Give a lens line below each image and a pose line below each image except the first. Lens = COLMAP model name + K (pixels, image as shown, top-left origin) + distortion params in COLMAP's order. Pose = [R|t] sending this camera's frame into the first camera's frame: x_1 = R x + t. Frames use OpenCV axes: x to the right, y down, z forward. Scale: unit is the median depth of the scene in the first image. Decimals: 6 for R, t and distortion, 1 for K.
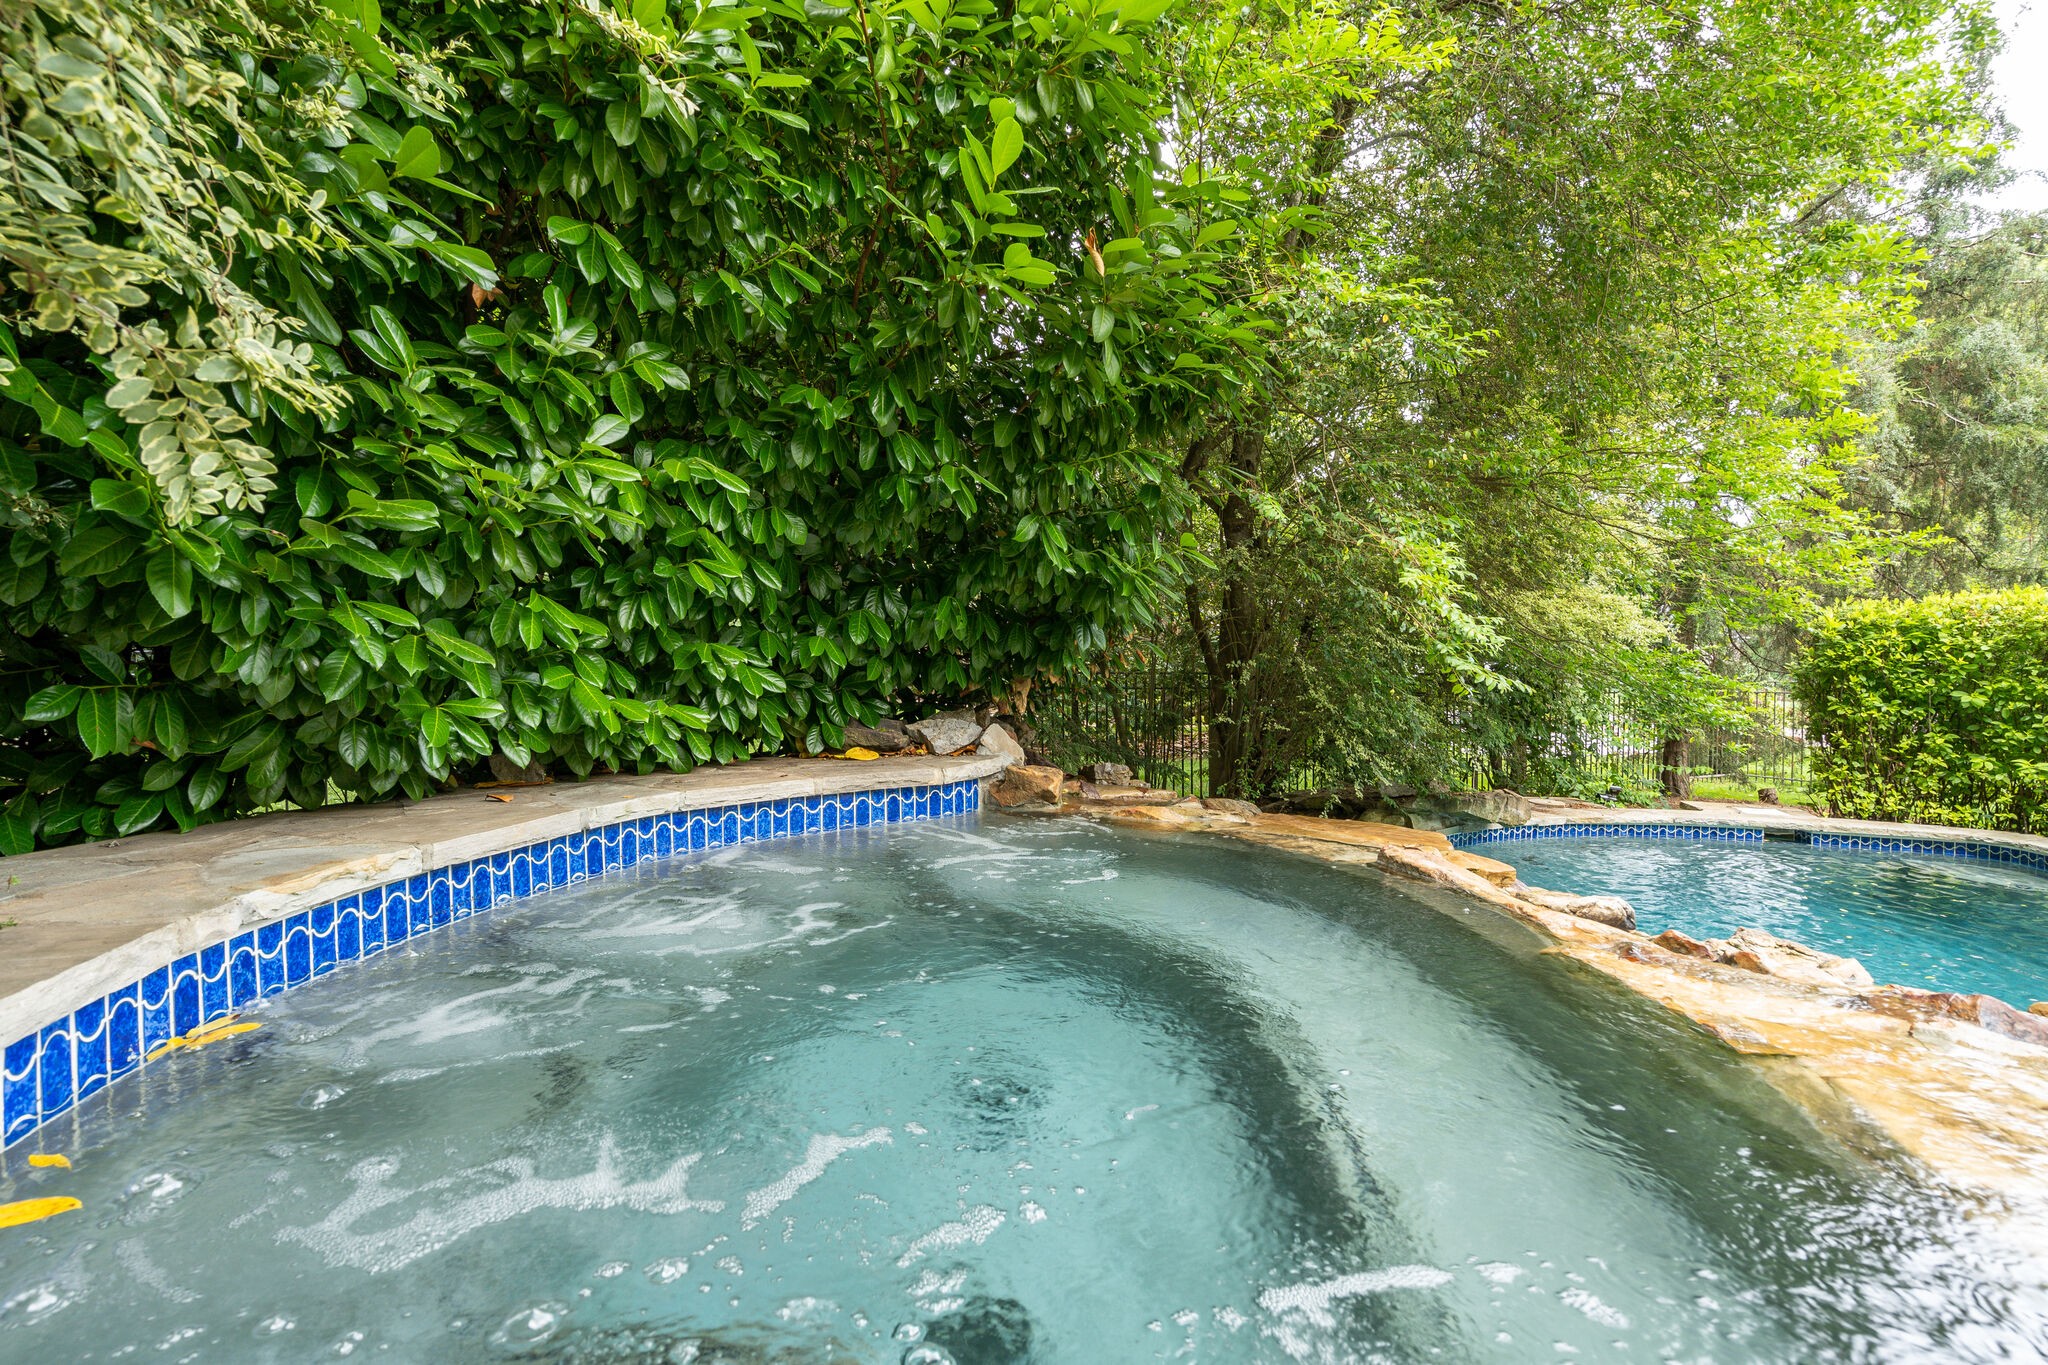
lens RADIAL K [[946.2, 0, 1031.9], [0, 946.2, 683.5], [0, 0, 1]] dist [-0.000878, 0.006508]
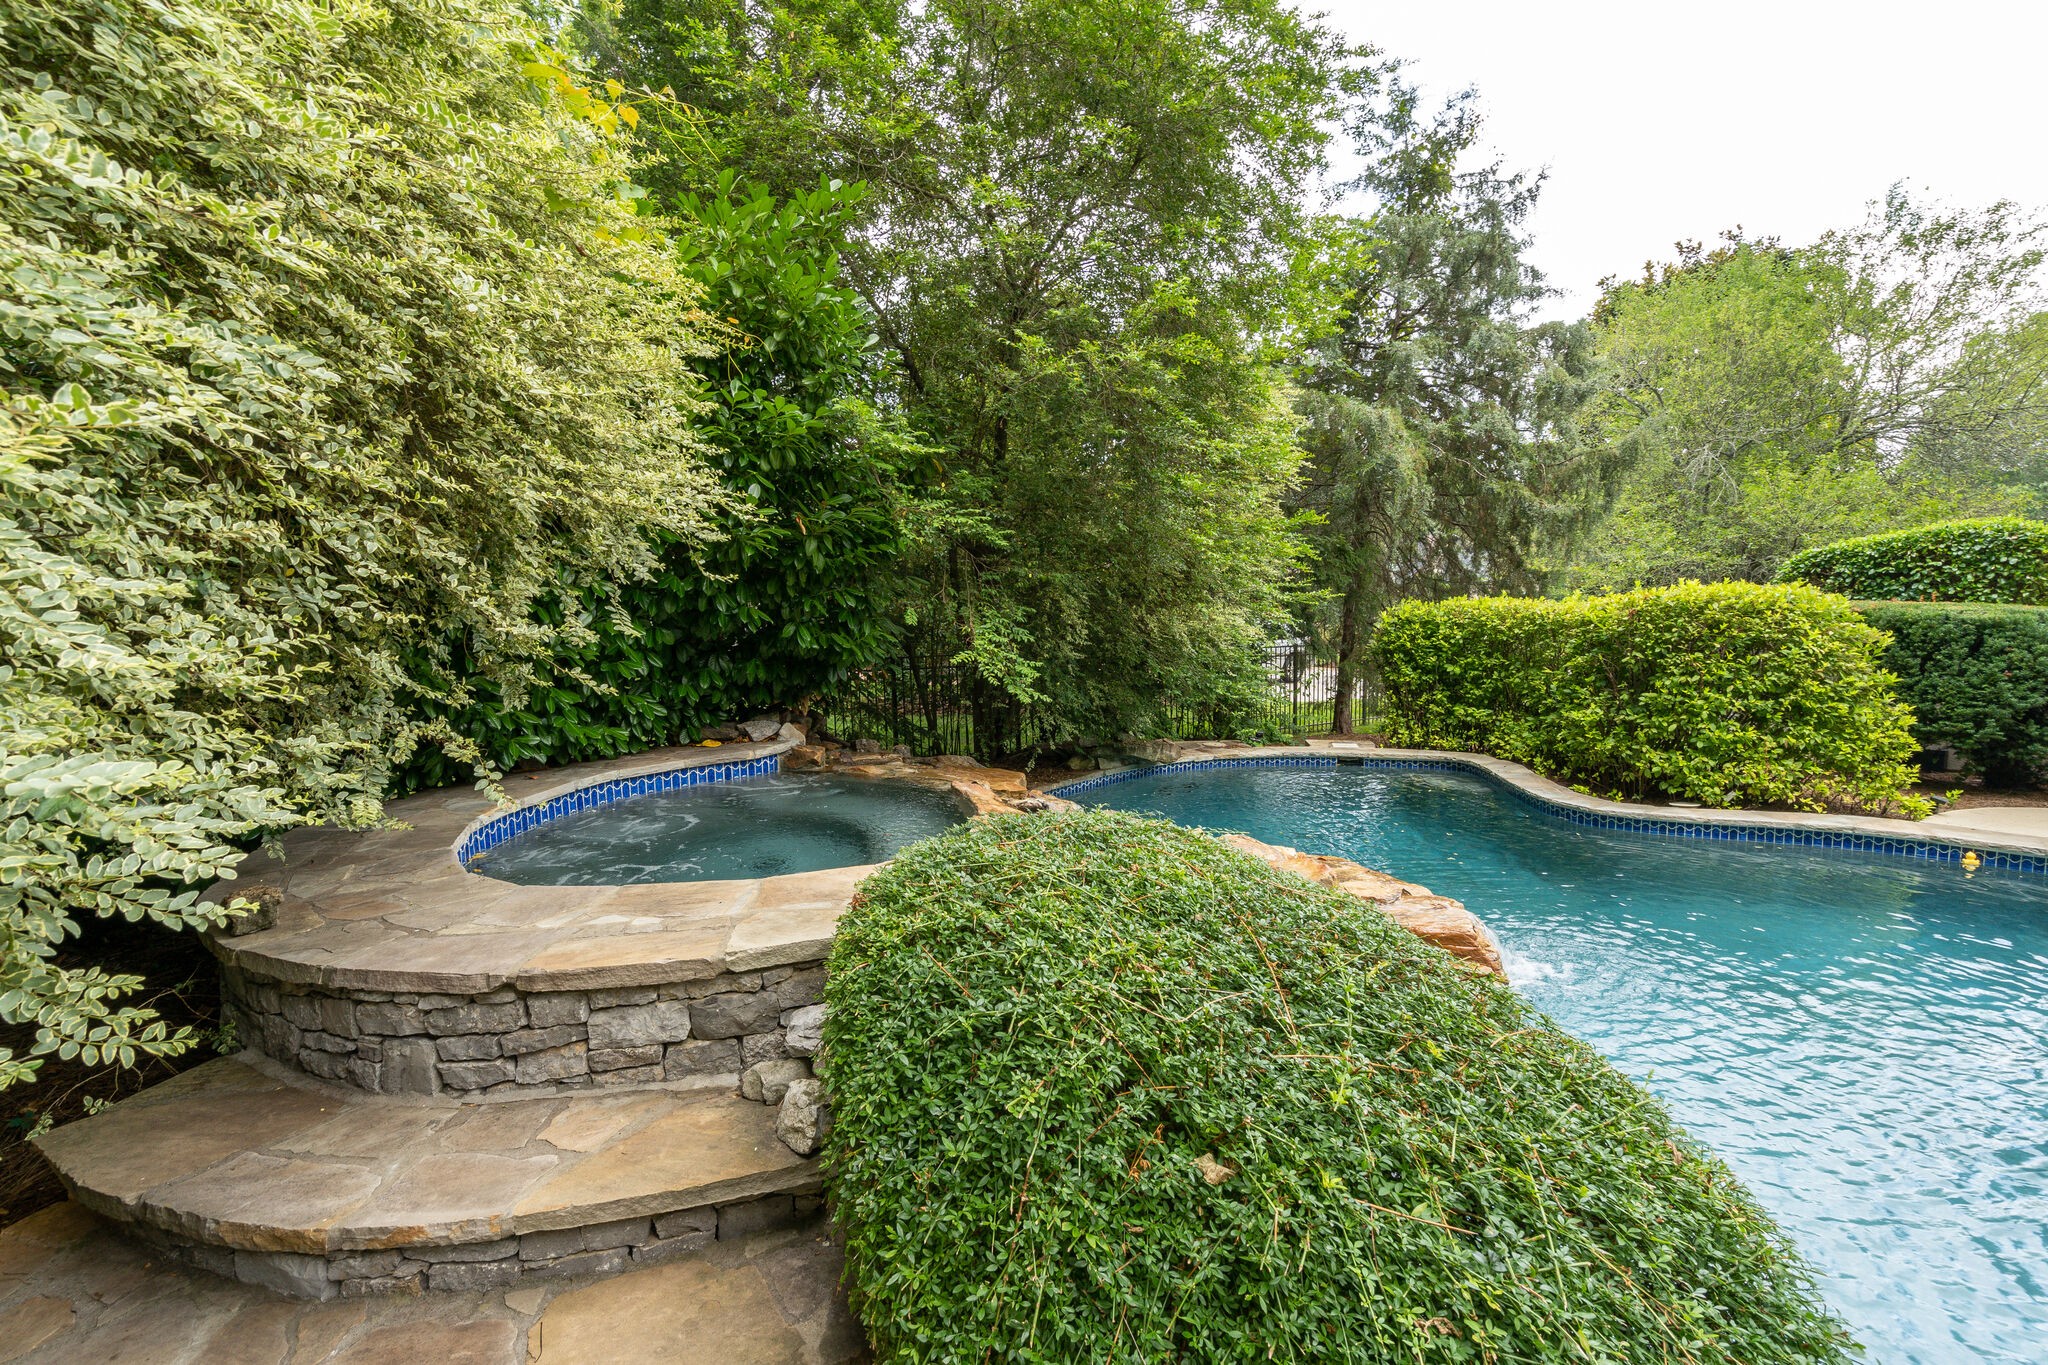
lens RADIAL K [[946.2, 0, 1031.9], [0, 946.2, 683.5], [0, 0, 1]] dist [-0.000878, 0.006508]
pose [[0.992445, -0.032023, 0.118437, 0.233021], [0.025188, 0.997954, 0.058771, -0.139119], [-0.120077, -0.055344, 0.991221, -0.921270]]
